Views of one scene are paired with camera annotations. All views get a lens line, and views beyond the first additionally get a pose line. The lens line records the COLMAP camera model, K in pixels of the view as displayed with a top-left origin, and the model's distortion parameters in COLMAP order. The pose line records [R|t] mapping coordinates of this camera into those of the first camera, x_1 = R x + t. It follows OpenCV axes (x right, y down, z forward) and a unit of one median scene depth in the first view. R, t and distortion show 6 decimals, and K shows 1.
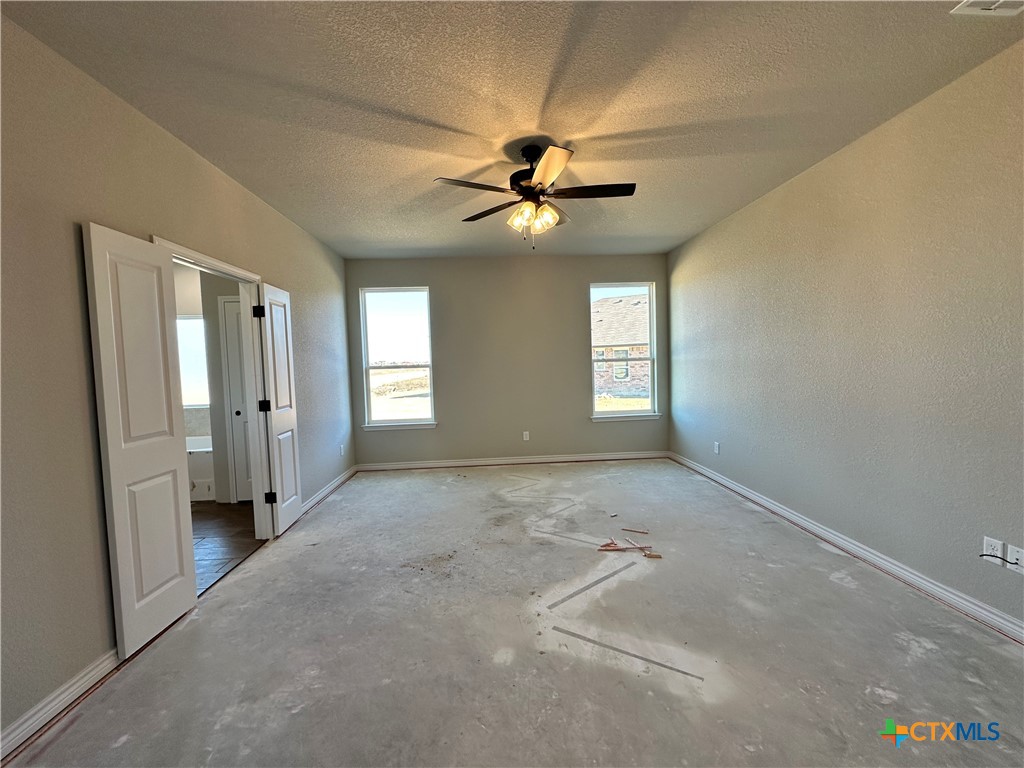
lens RADIAL K [[407.0, 0, 512.0], [0, 407.0, 384.0], [0, 0, 1]] dist [-0.001932, 0.000214]
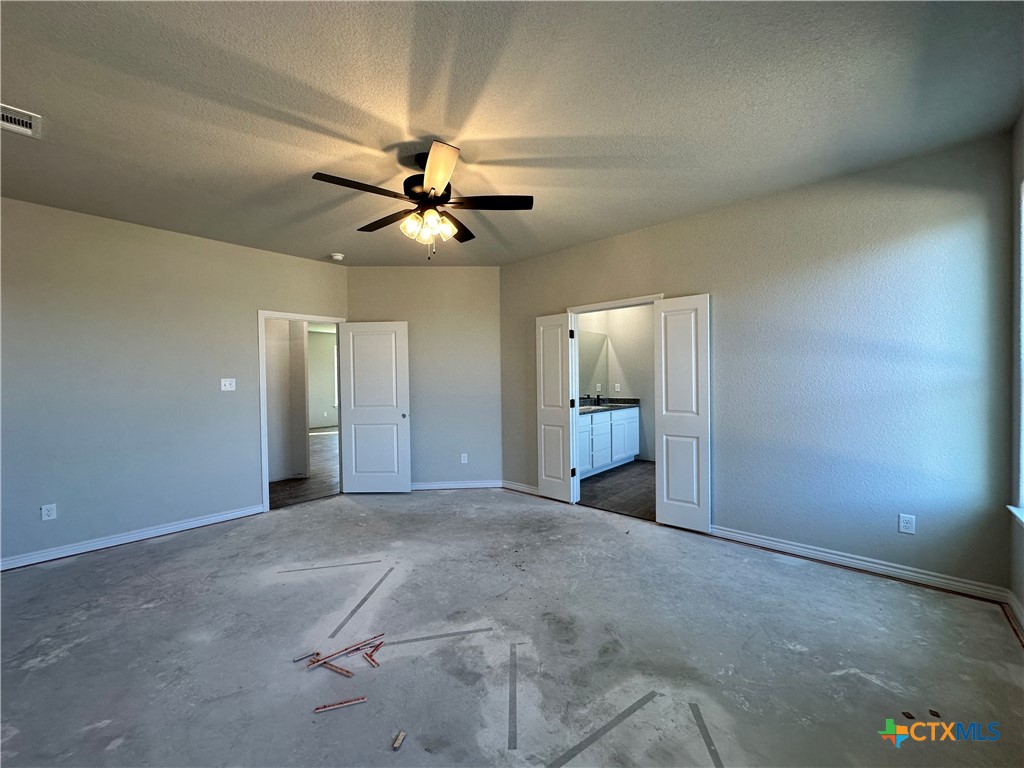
lens RADIAL K [[407.0, 0, 512.0], [0, 407.0, 384.0], [0, 0, 1]] dist [-0.001932, 0.000214]
pose [[-0.707623, 0.048038, -0.704956, 0.530715], [-0.002270, 0.997527, 0.070253, -0.097022], [0.706587, 0.051313, -0.705763, 1.611633]]
